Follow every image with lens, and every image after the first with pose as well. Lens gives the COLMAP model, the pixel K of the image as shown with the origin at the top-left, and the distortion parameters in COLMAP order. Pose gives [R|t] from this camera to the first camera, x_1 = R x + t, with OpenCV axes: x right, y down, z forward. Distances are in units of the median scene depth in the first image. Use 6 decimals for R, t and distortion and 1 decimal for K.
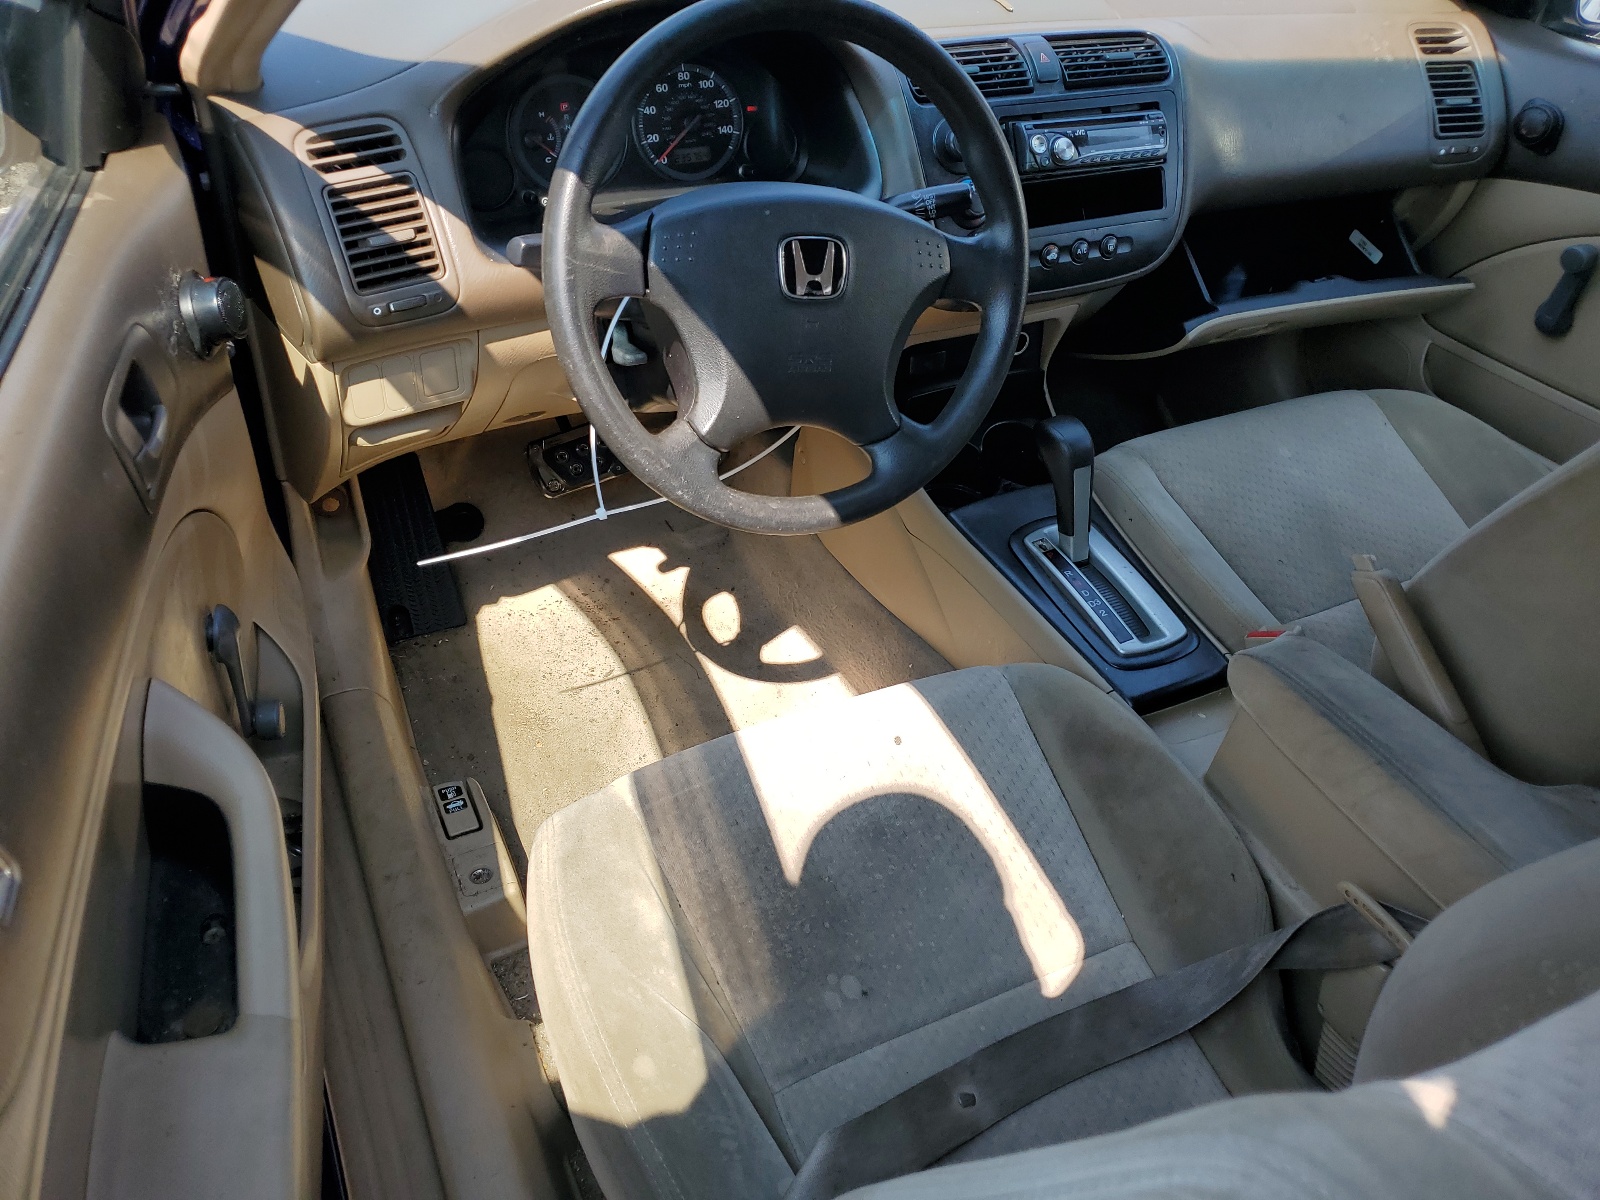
lens RADIAL K [[1186.3, 0, 800.0], [0, 1186.3, 600.0], [0, 0, 1]] dist [-0.009869, -0.002232]
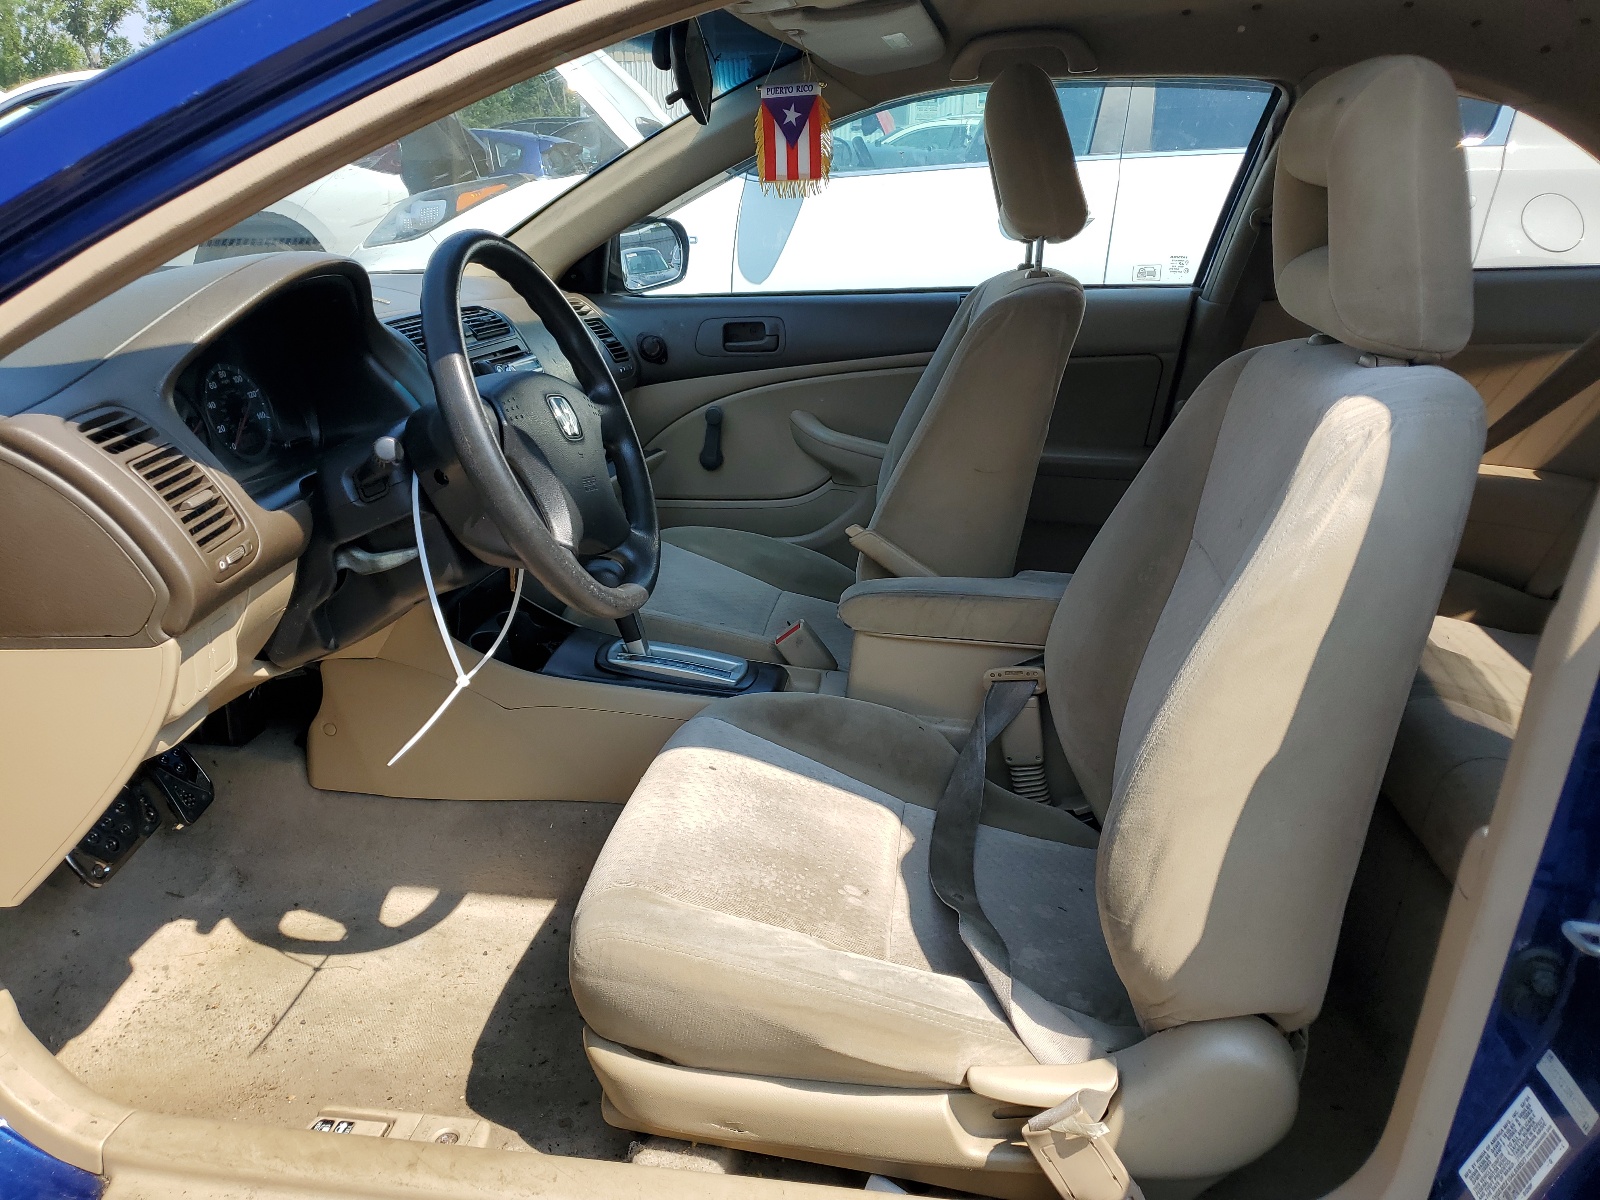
lens RADIAL K [[1186.3, 0, 800.0], [0, 1186.3, 600.0], [0, 0, 1]] dist [-0.009869, -0.002232]
pose [[0.558670, -0.306127, 0.770827, -0.699513], [0.536844, 0.841904, -0.054733, 0.079079], [-0.632207, 0.444392, 0.634689, 0.059955]]
